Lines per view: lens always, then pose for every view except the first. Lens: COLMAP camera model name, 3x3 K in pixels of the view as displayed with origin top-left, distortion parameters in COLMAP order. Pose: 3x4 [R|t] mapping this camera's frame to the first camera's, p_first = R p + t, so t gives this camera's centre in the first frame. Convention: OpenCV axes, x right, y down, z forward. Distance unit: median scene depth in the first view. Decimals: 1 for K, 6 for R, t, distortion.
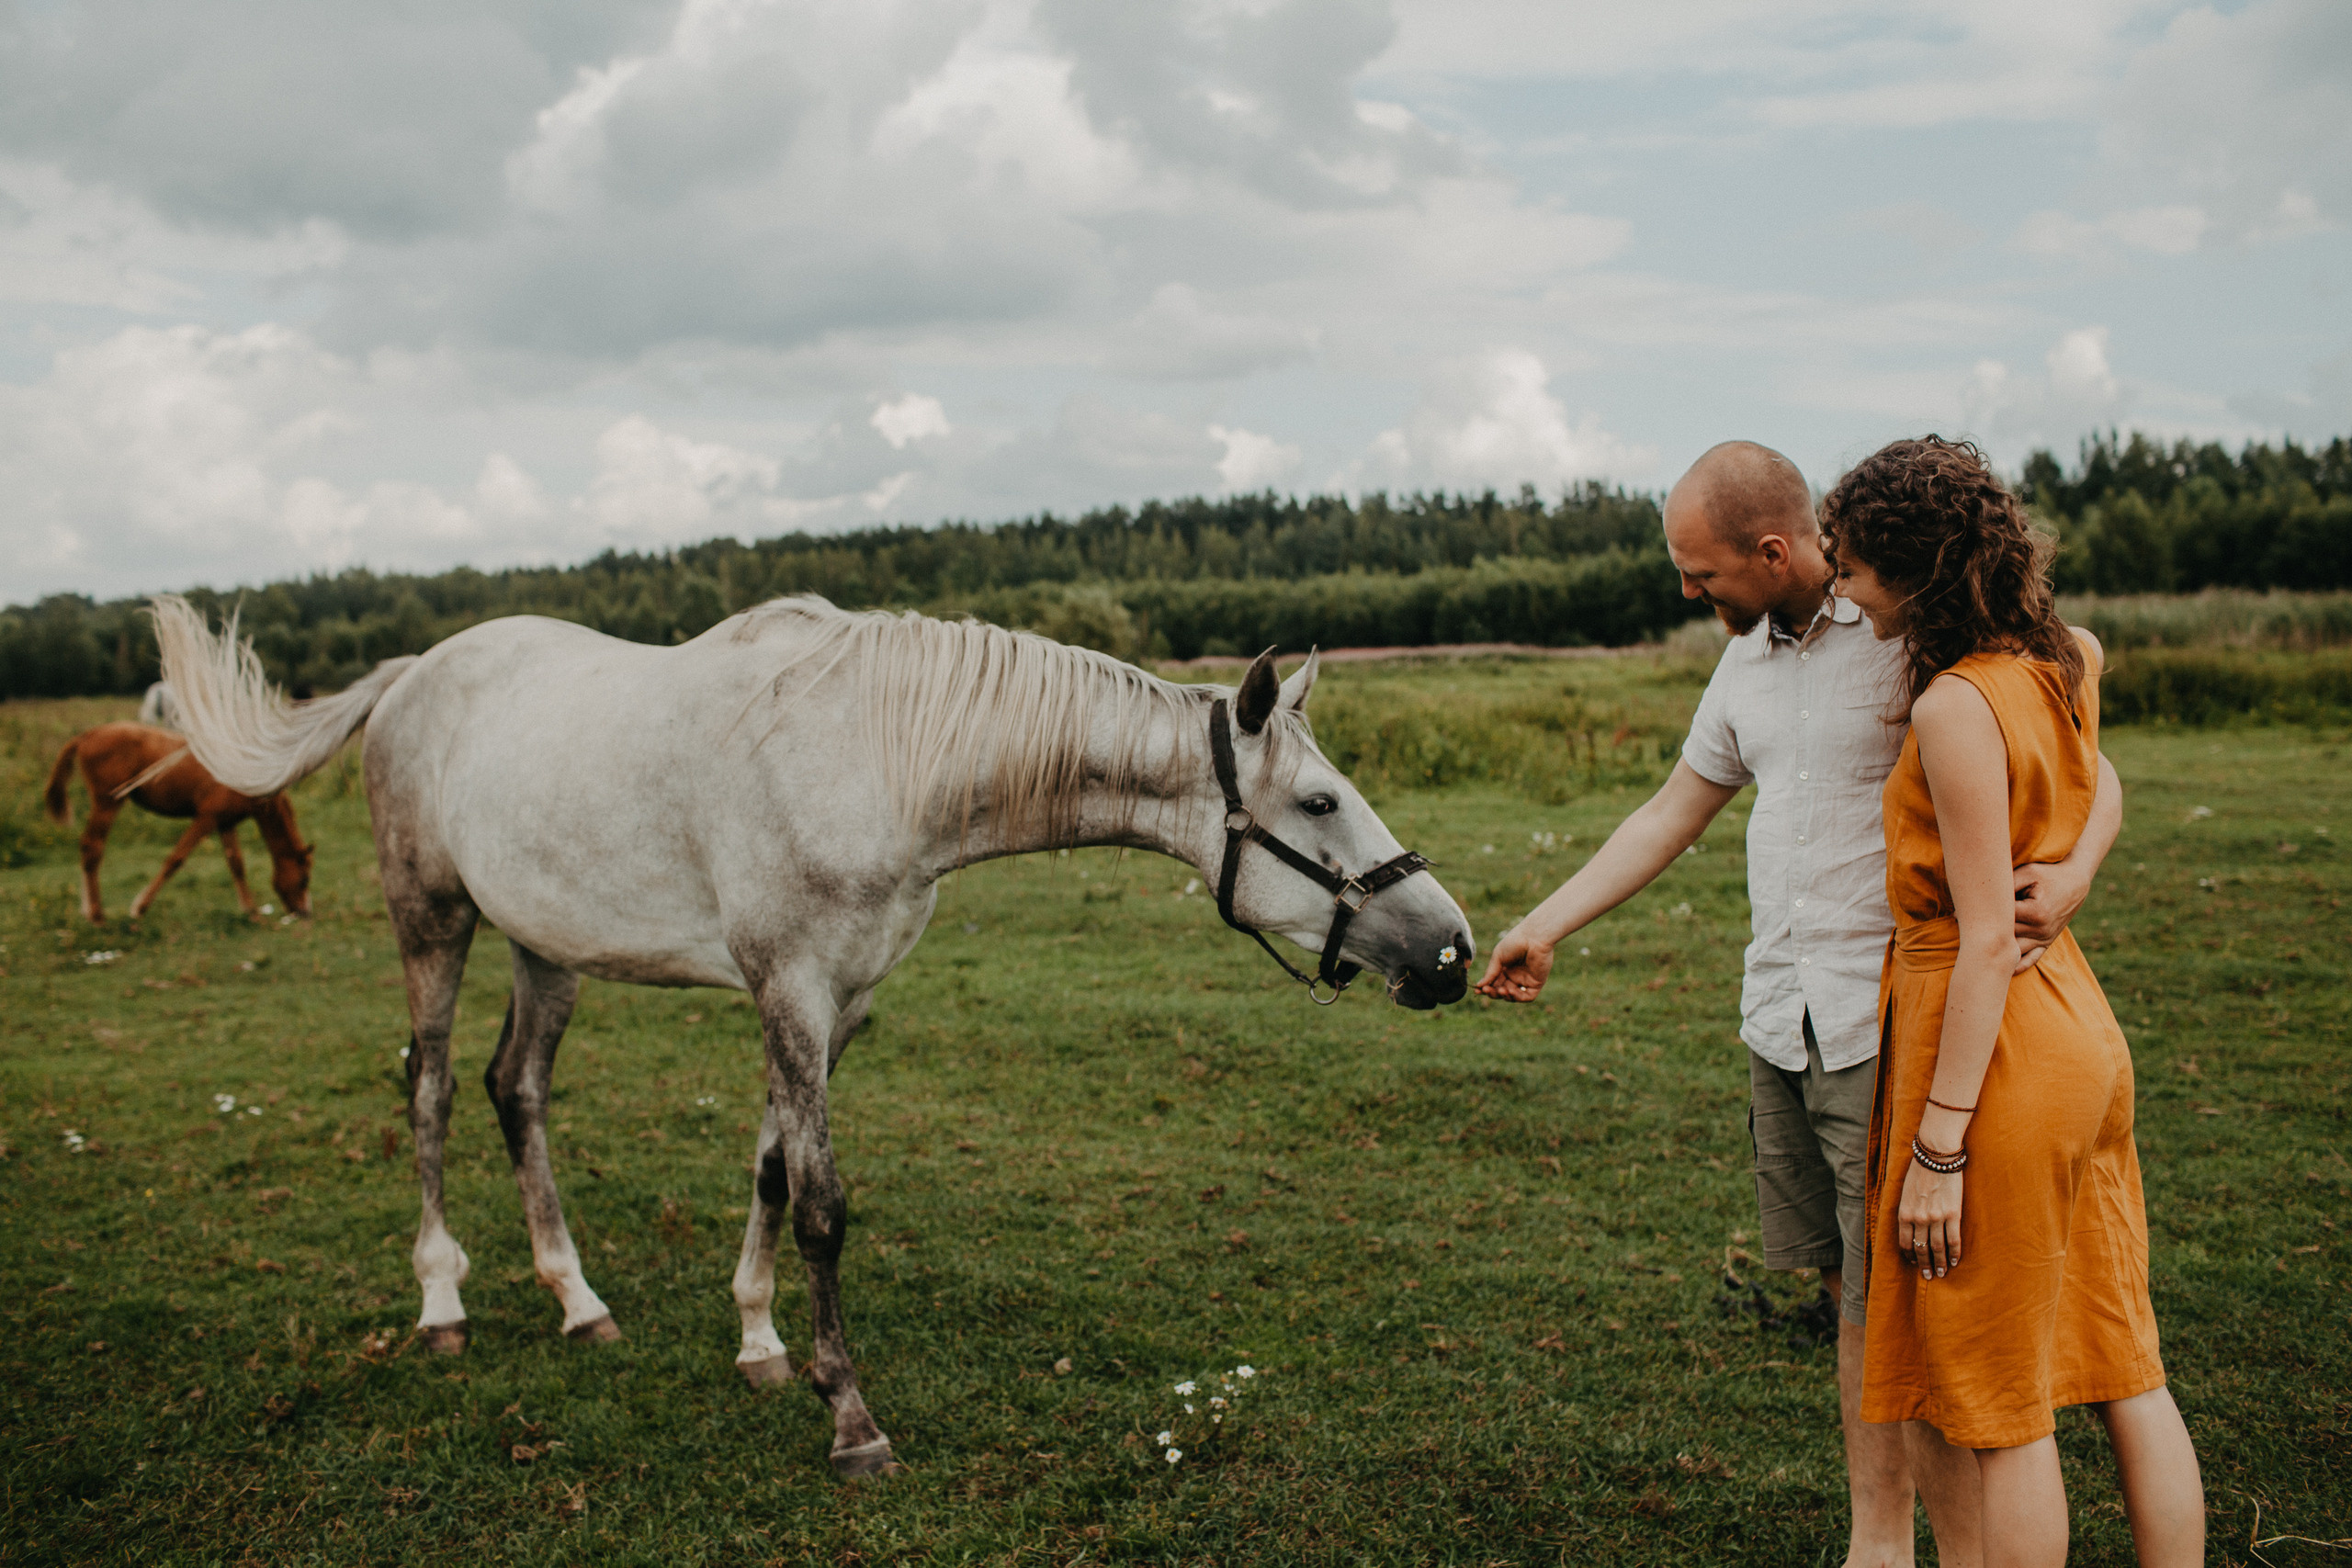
lens RADIAL K [[2285.5, 0, 1173.2], [0, 2285.5, 761.6], [0, 0, 1]] dist [-0.086500, 0.097682]
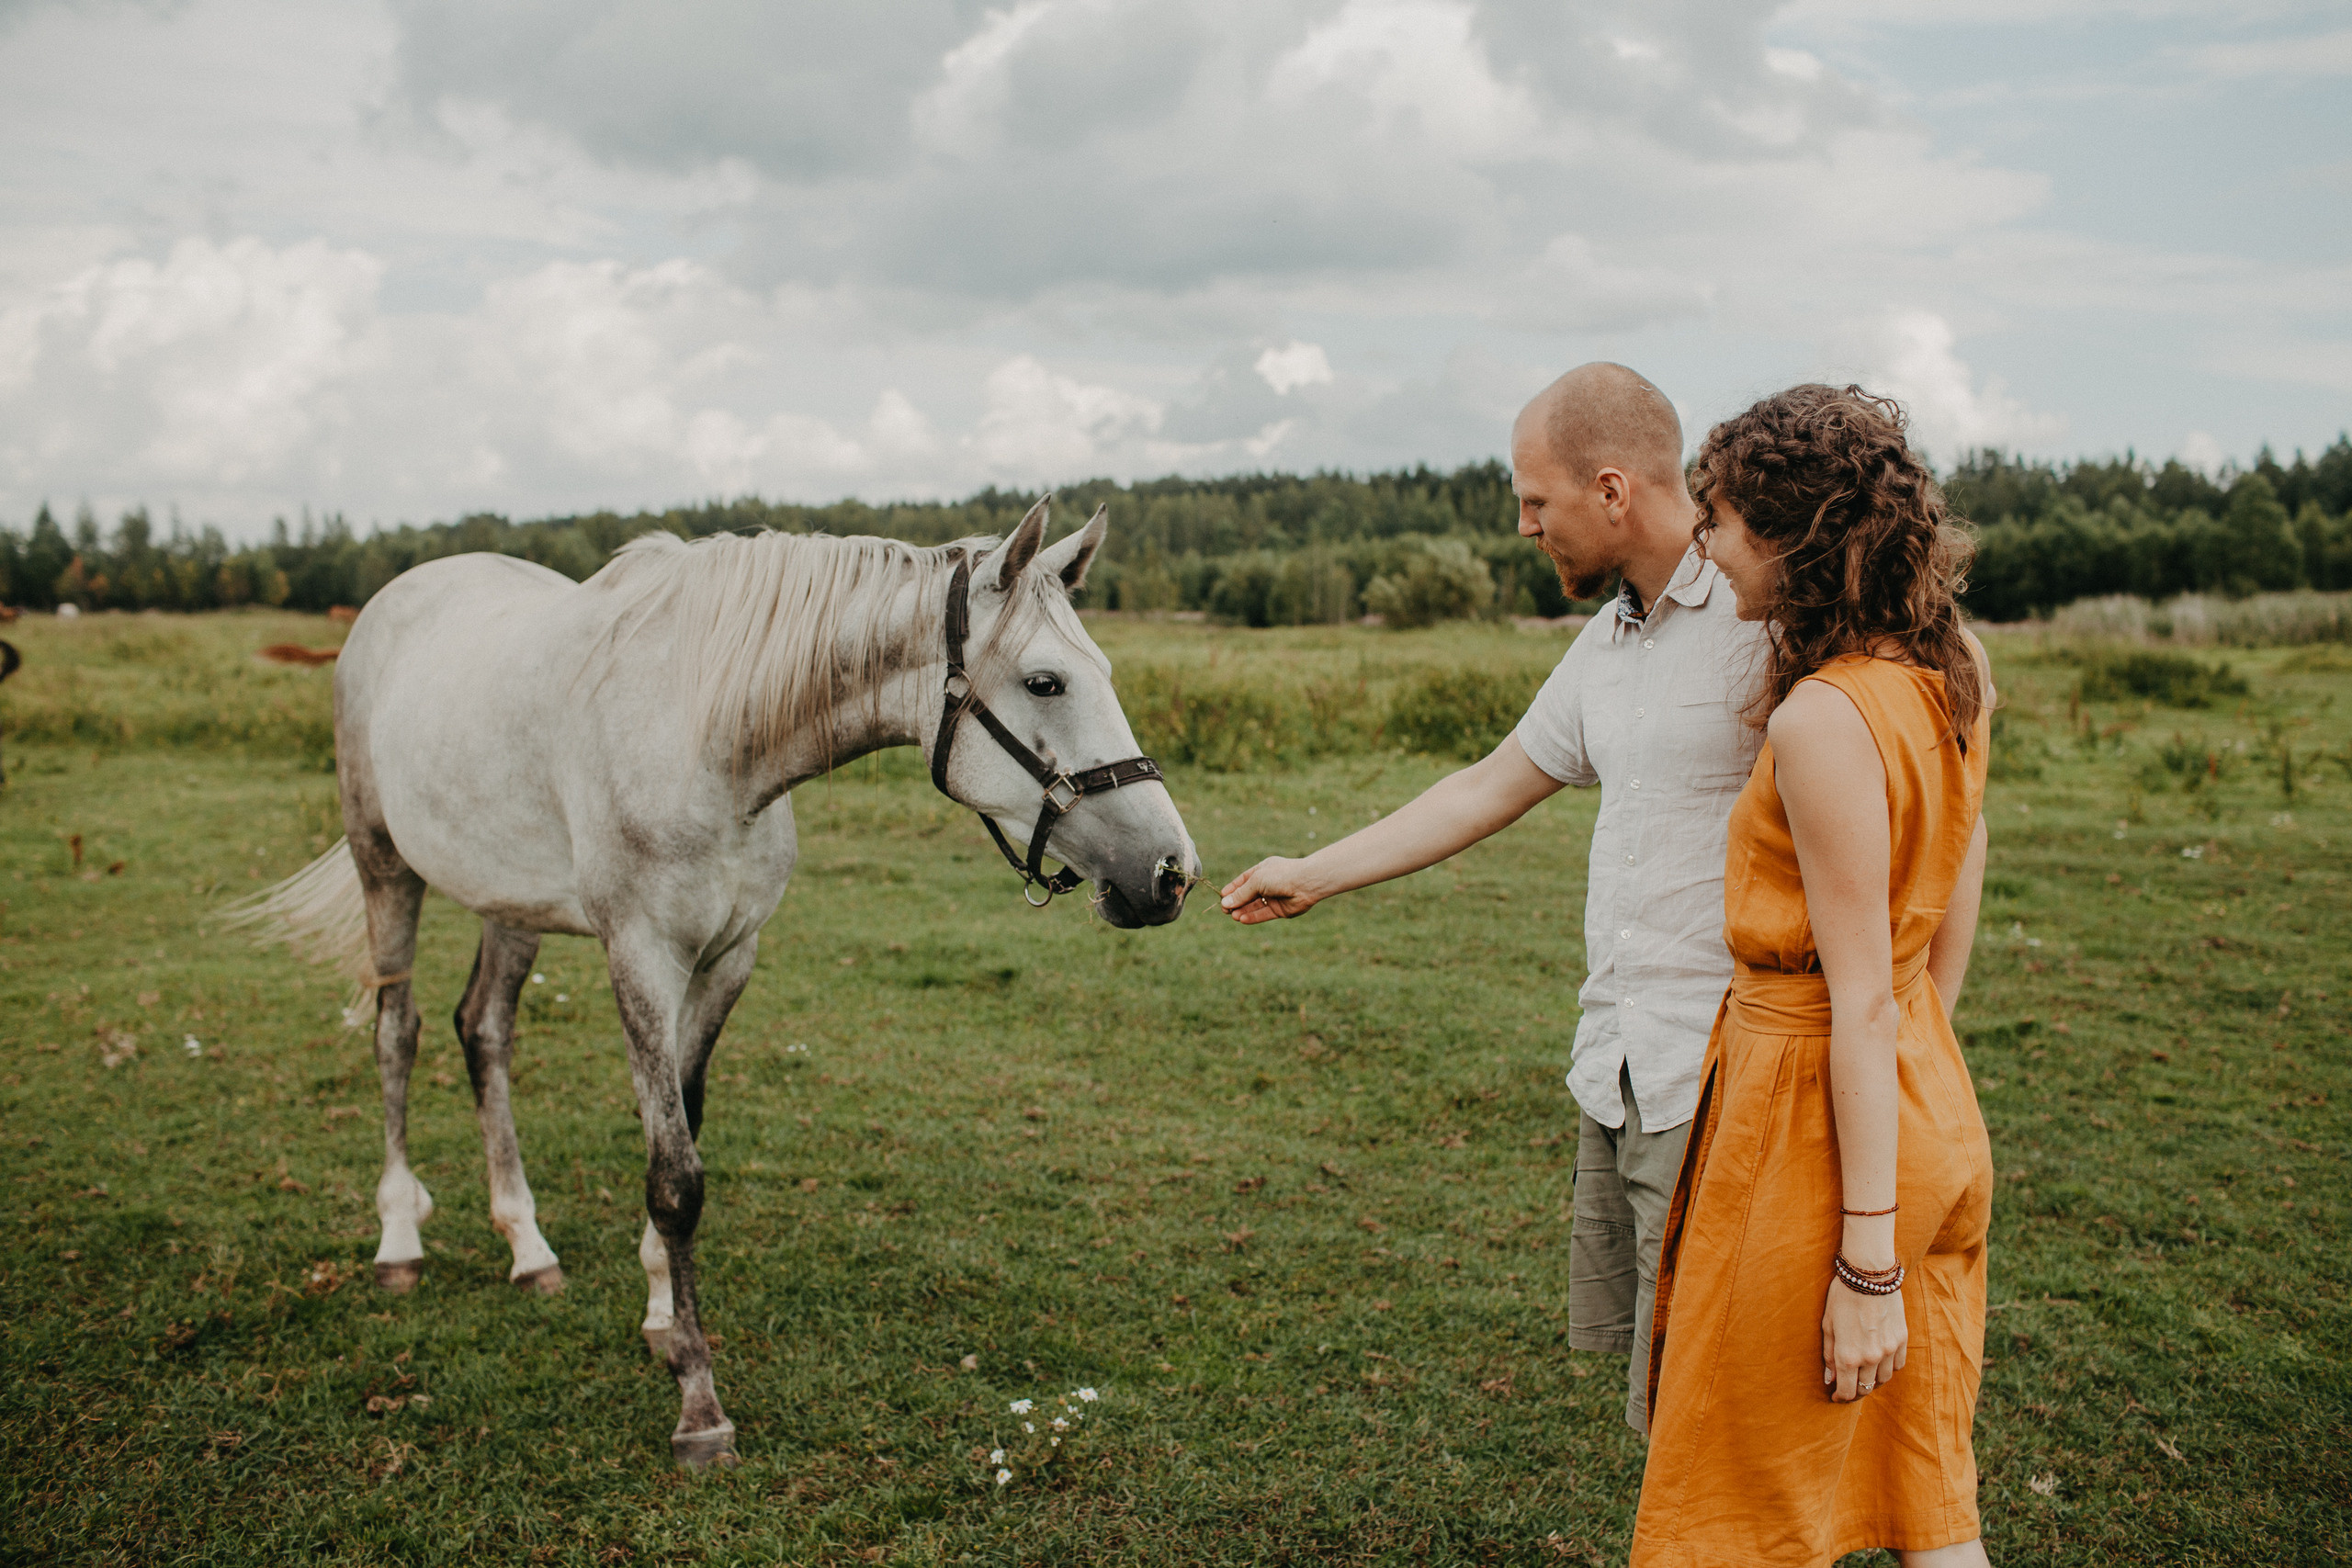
lens RADIAL K [[2285.5, 0, 1173.2], [0, 2285.5, 761.6], [0, 0, 1]] dist [-0.086500, 0.097682]
pose [[0.985807, 0.049359, -0.160464, 0.105939], [-0.045822, 0.998620, 0.025670, -0.007802], [0.161510, -0.017953, 0.986708, 0.049962]]
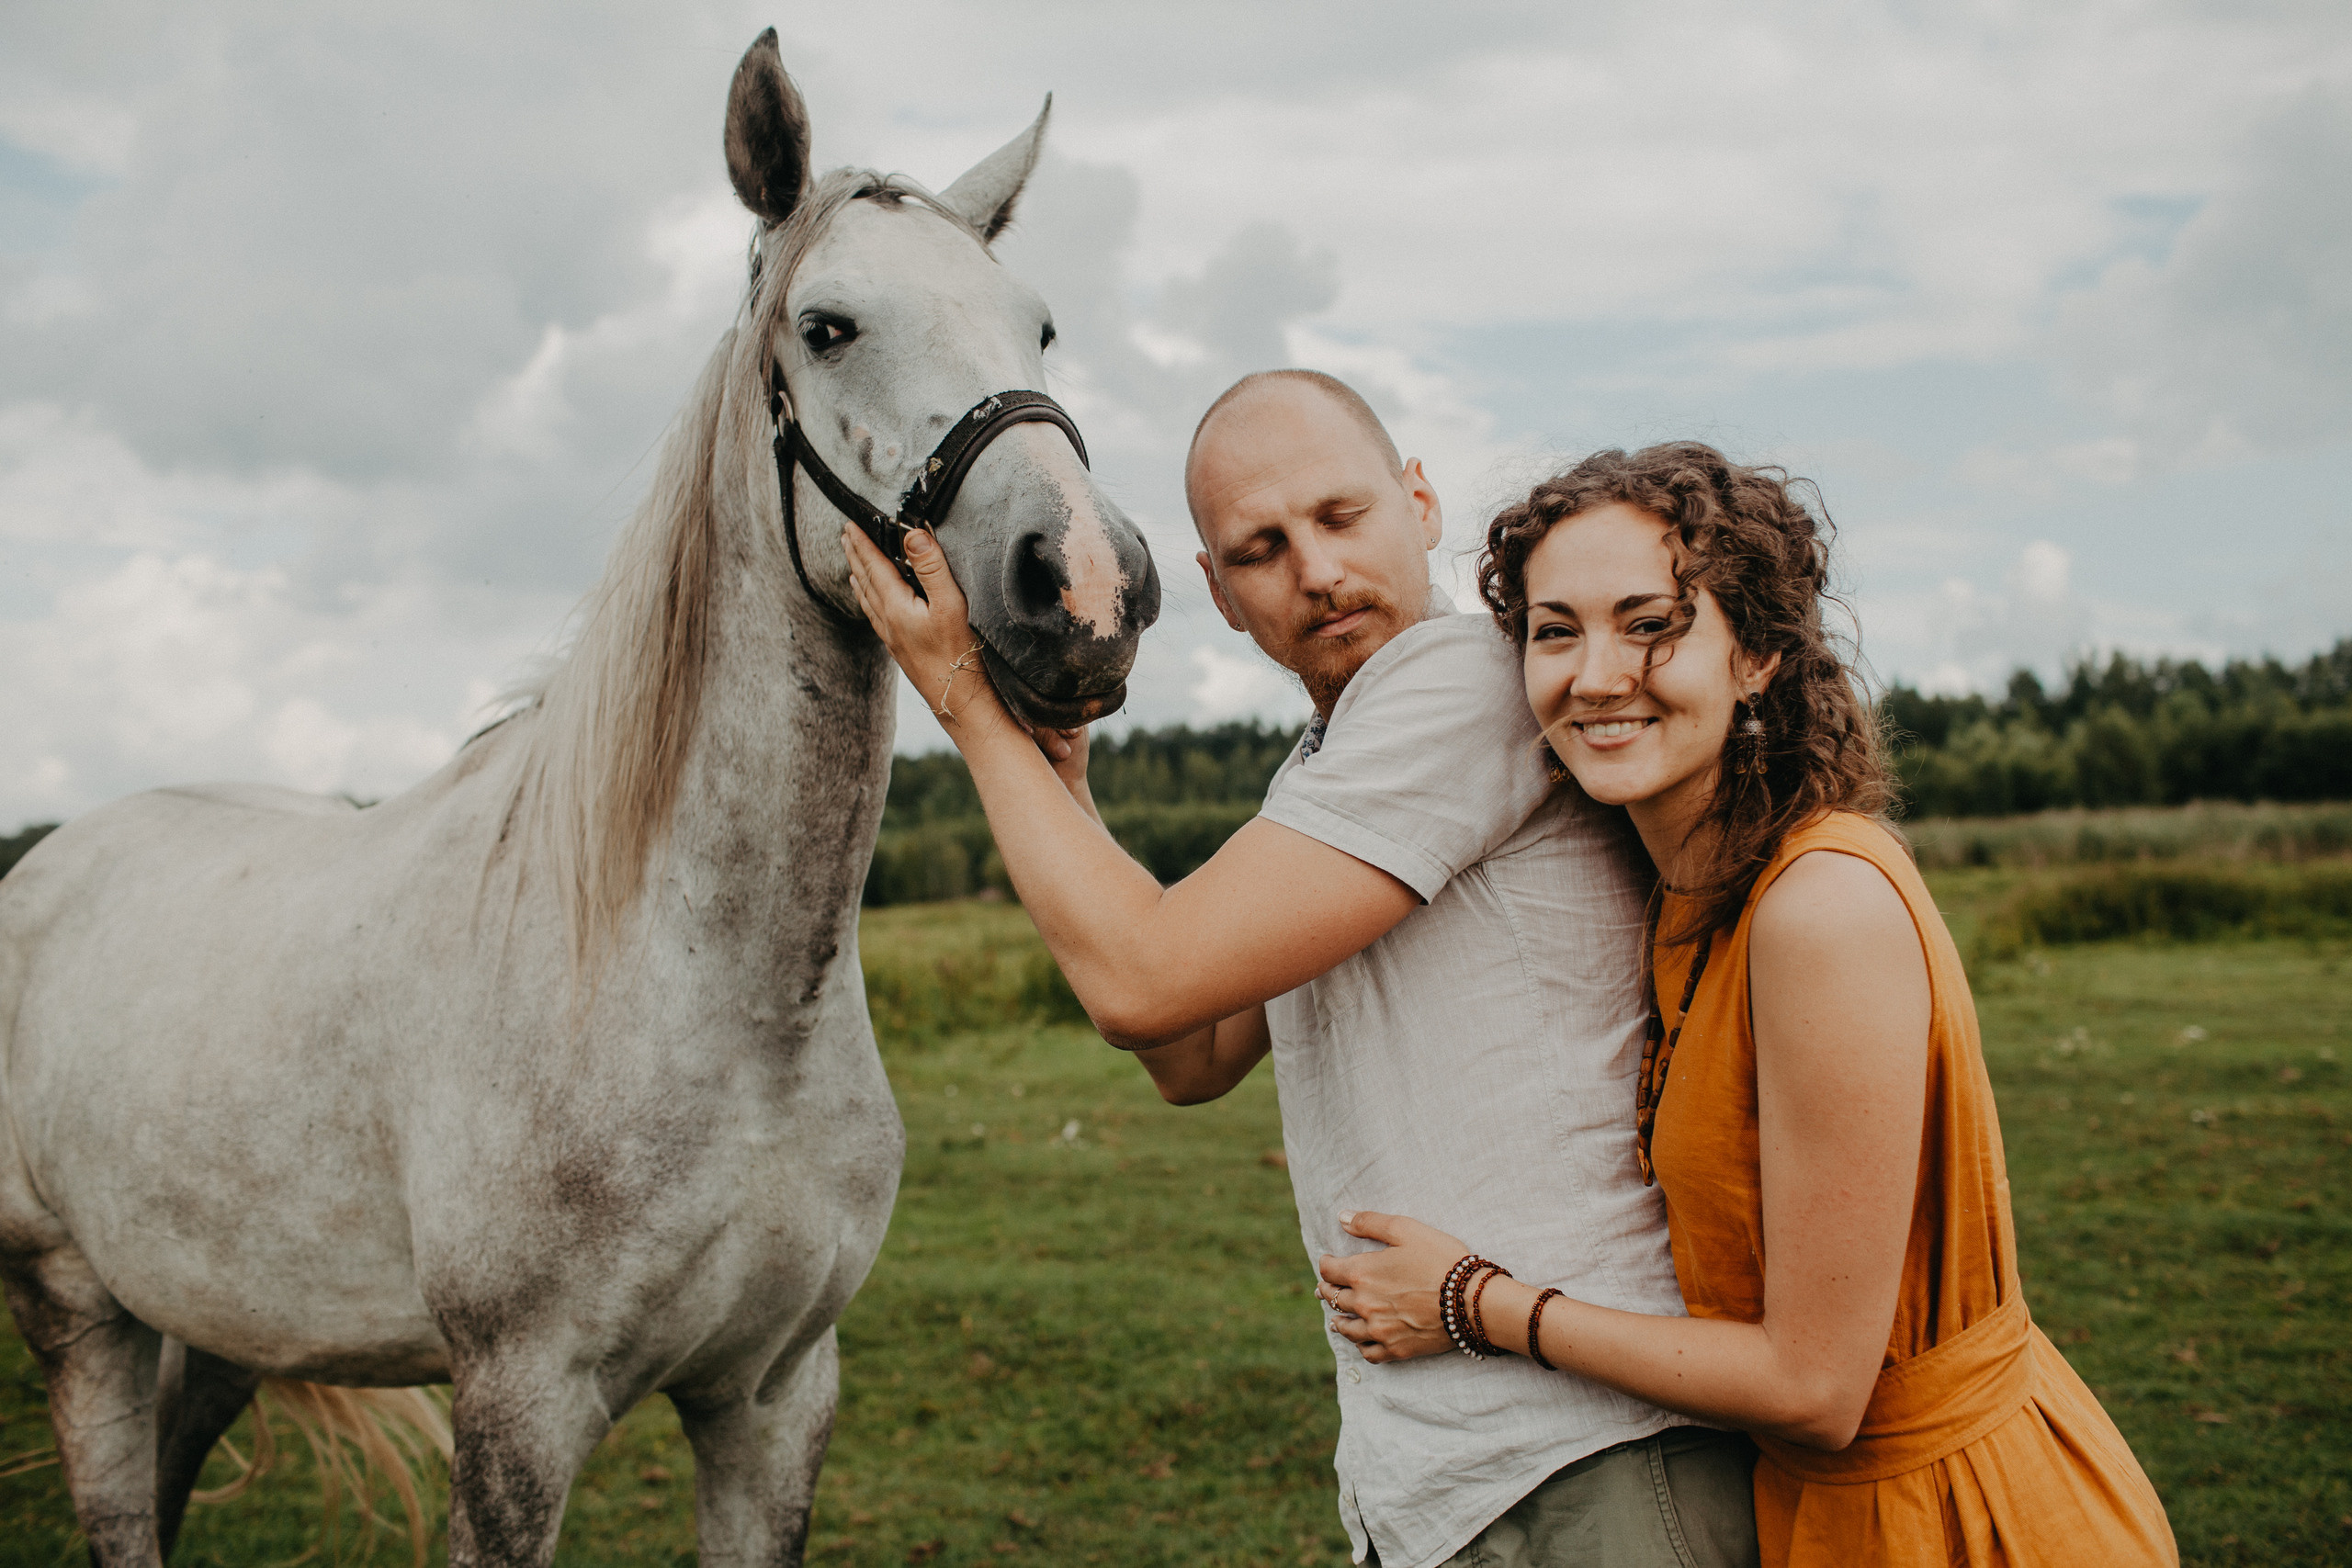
lens RADIAL K [[2285.5, 0, 1173.2], [0, 2285.5, 761.6], [0, 0, 1]] dist [-0.086500, 0.097682]
pose [[0.999965, -0.007496, 0.003748, 0.082588], [0.007830, 0.995064, -0.098924, -0.001108], [-0.002988, 0.098950, 0.995088, 0.168578]]
